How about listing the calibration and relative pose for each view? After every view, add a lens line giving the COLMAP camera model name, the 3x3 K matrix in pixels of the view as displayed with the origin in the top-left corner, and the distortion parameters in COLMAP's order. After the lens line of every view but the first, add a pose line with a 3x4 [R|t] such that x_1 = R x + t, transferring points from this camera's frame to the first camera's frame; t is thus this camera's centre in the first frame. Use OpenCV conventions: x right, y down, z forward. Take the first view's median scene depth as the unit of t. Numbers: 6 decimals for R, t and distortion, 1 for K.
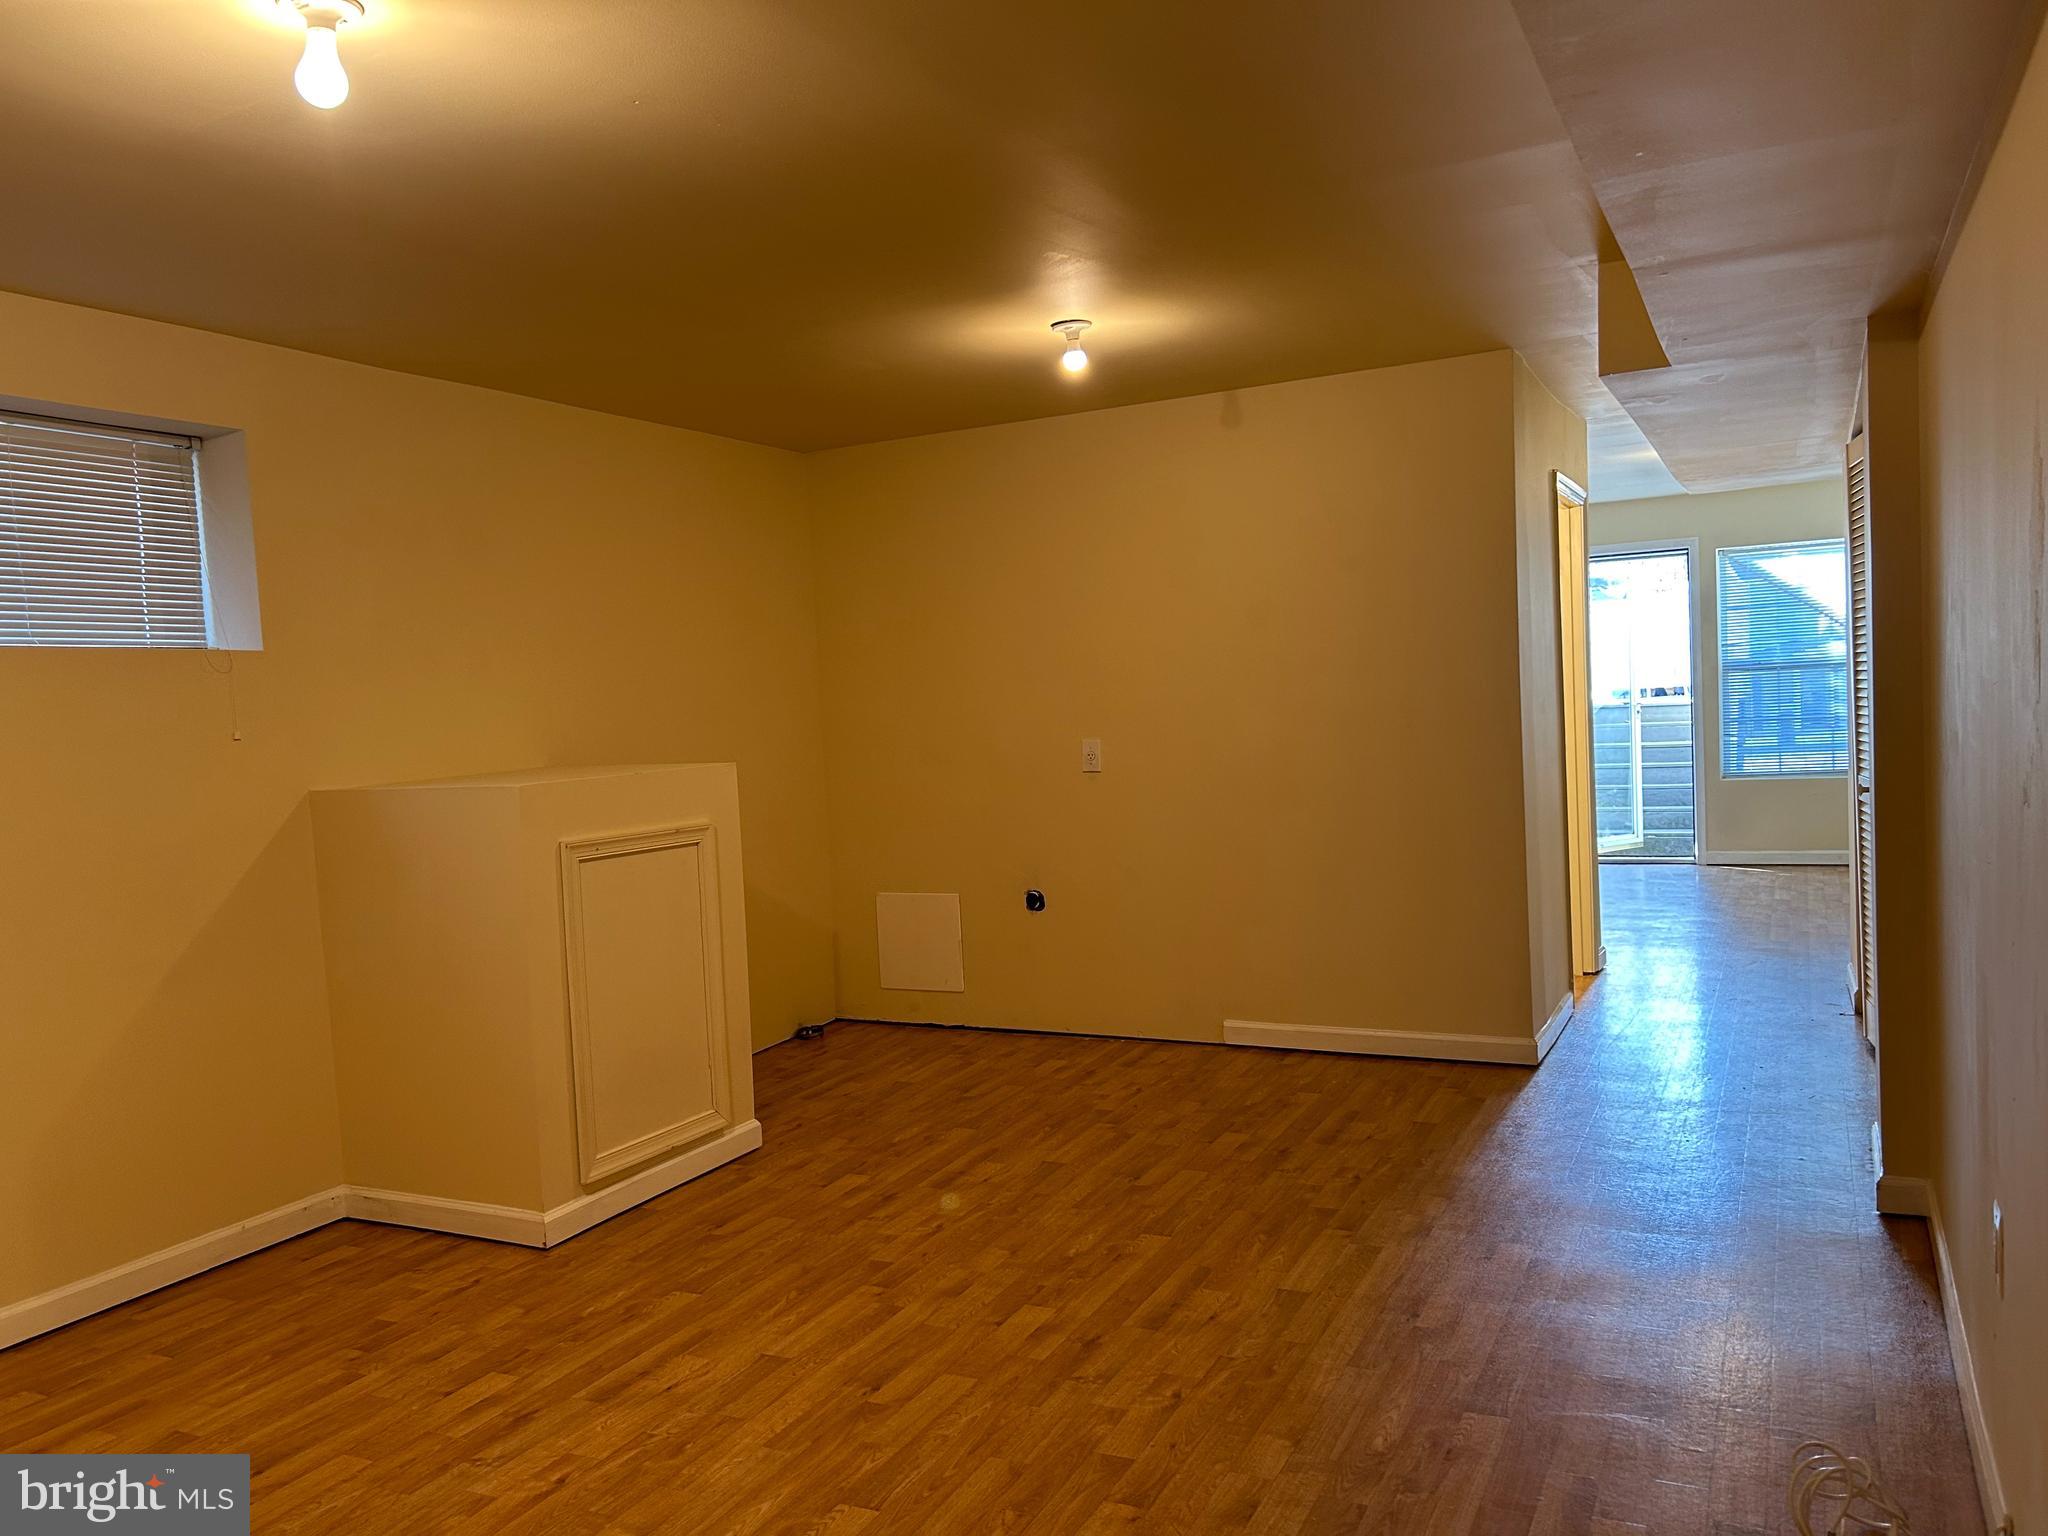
lens RADIAL K [[1523.7, 0, 1028.5], [0, 1523.7, 792.5], [0, 0, 1]] dist [0.030407, -0.041363]
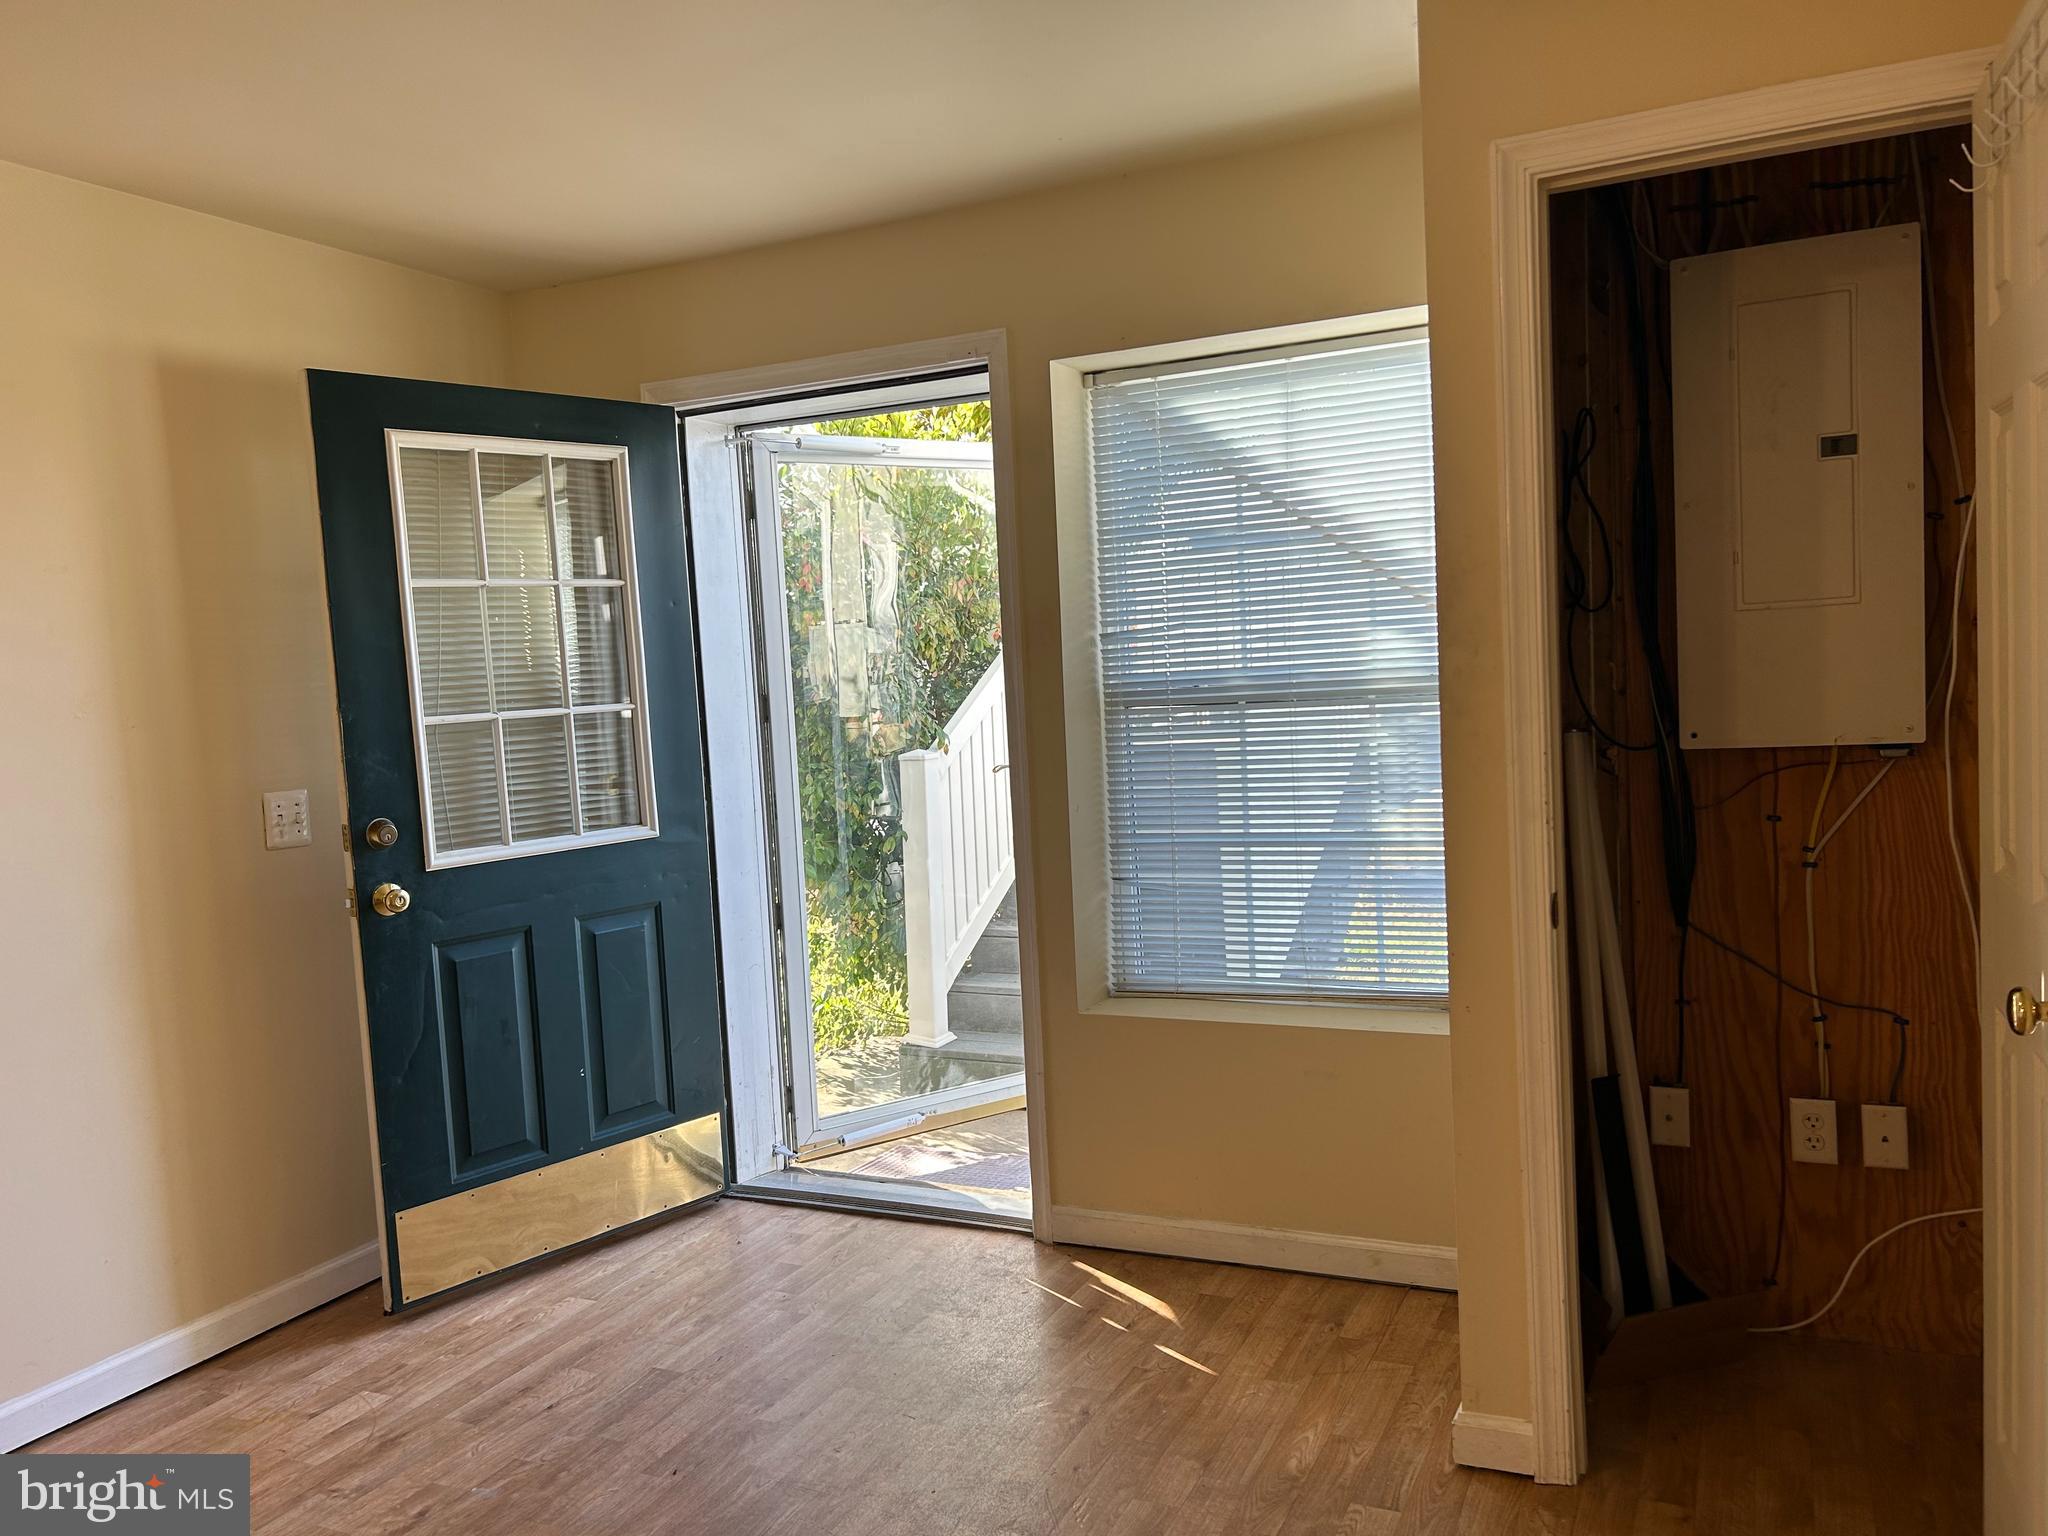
lens RADIAL K [[1523.7, 0, 1028.5], [0, 1523.7, 792.5], [0, 0, 1]] dist [0.030407, -0.041363]
pose [[0.999795, -0.004028, 0.019860, 0.036760], [0.003613, 0.999775, 0.020910, -0.005740], [-0.019940, -0.020834, 0.999584, 0.054781]]
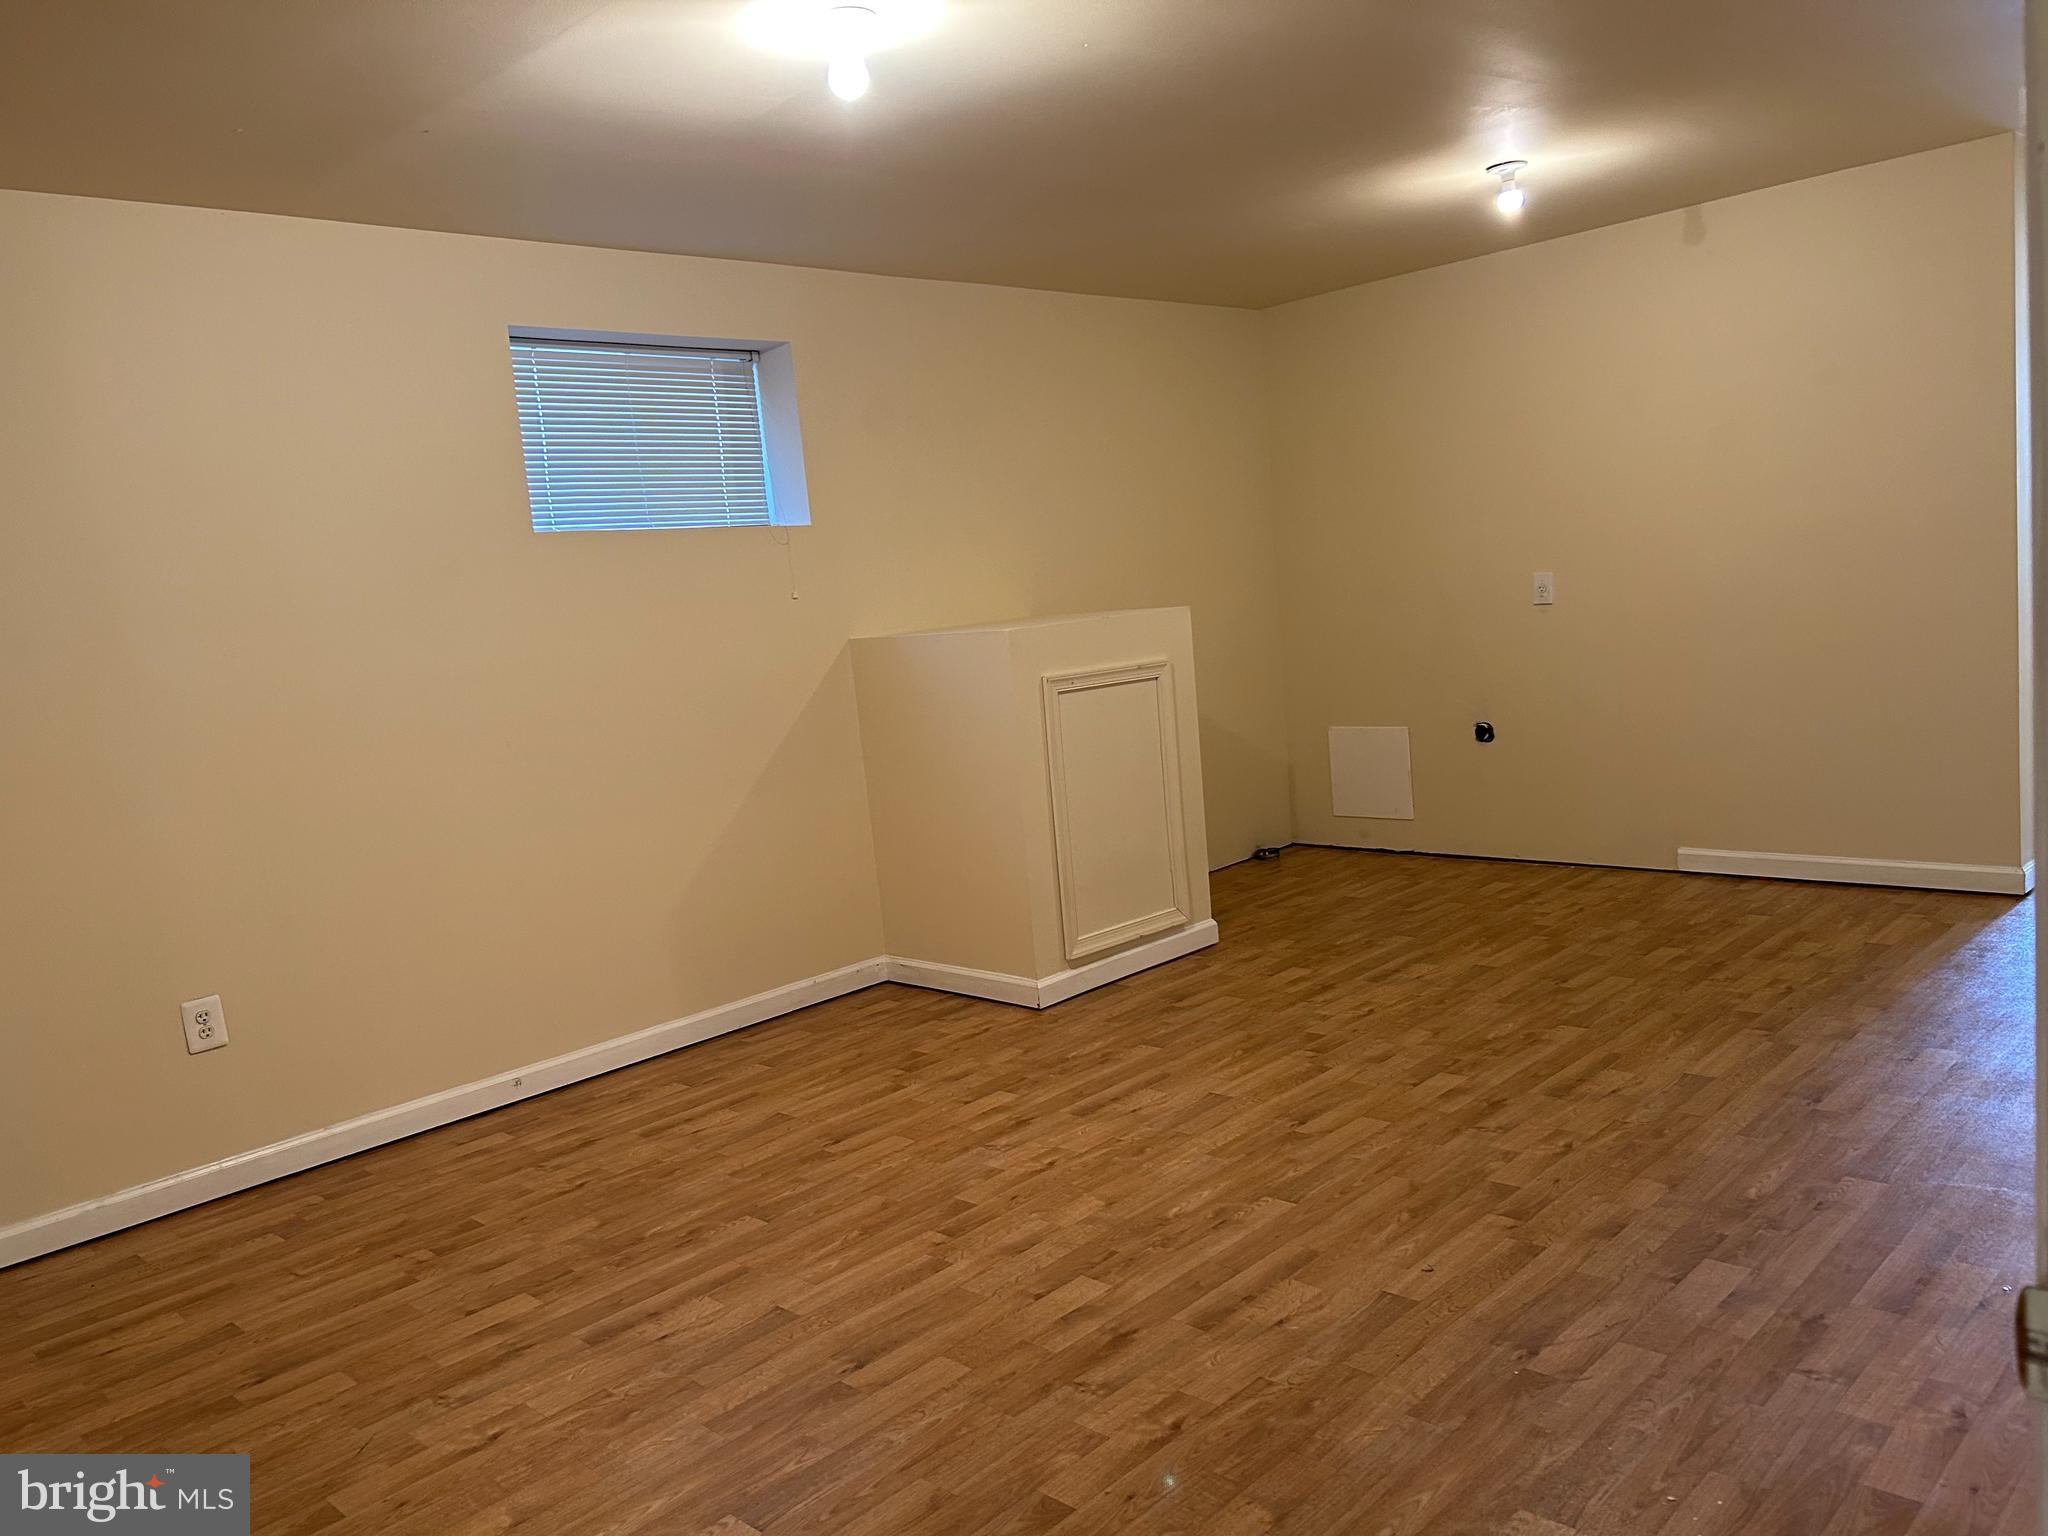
lens RADIAL K [[1513.6, 0, 1016.9], [0, 1513.6, 768.6], [0, 0, 1]] dist [0.071112, -0.100340]
pose [[0.948503, 0.000436, -0.316769, 0.056333], [0.025176, 0.996732, 0.076756, 0.014385], [0.315768, -0.080778, 0.945392, -0.149240]]
